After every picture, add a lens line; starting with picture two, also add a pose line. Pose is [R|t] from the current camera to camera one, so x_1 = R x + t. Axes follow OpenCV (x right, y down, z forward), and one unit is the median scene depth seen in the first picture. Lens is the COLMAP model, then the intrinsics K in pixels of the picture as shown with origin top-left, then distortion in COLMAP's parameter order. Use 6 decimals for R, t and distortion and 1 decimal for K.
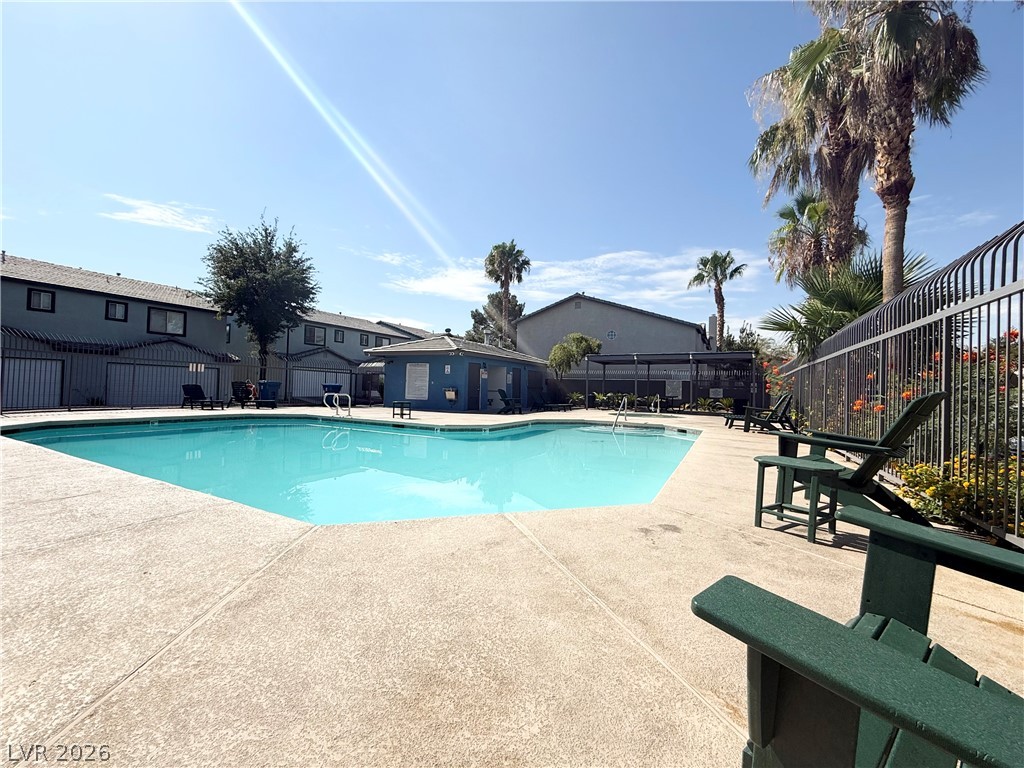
lens RADIAL K [[410.9, 0, 510.5], [0, 410.9, 382.6], [0, 0, 1]] dist [-0.002712, -0.000200]
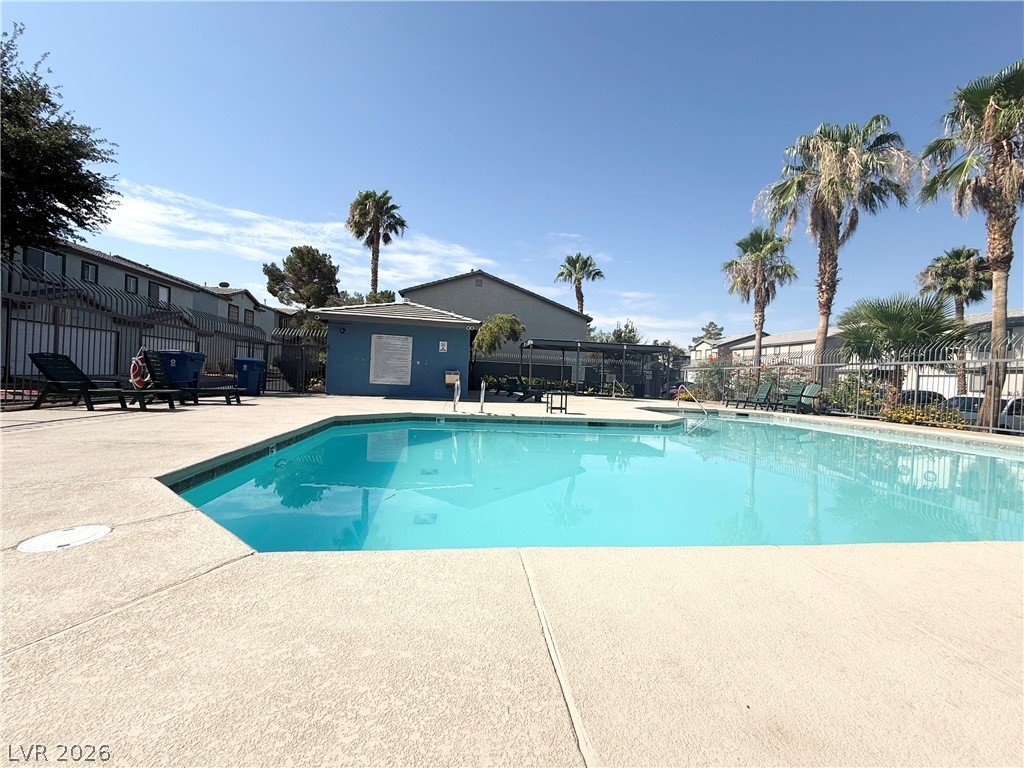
lens RADIAL K [[410.9, 0, 510.7], [0, 410.9, 382.8], [0, 0, 1]] dist [-0.002712, -0.000200]
pose [[0.808753, 0.006766, 0.588109, -0.397359], [-0.036735, 0.998563, 0.039029, 0.001130], [-0.587000, -0.053169, 0.807840, 0.221374]]
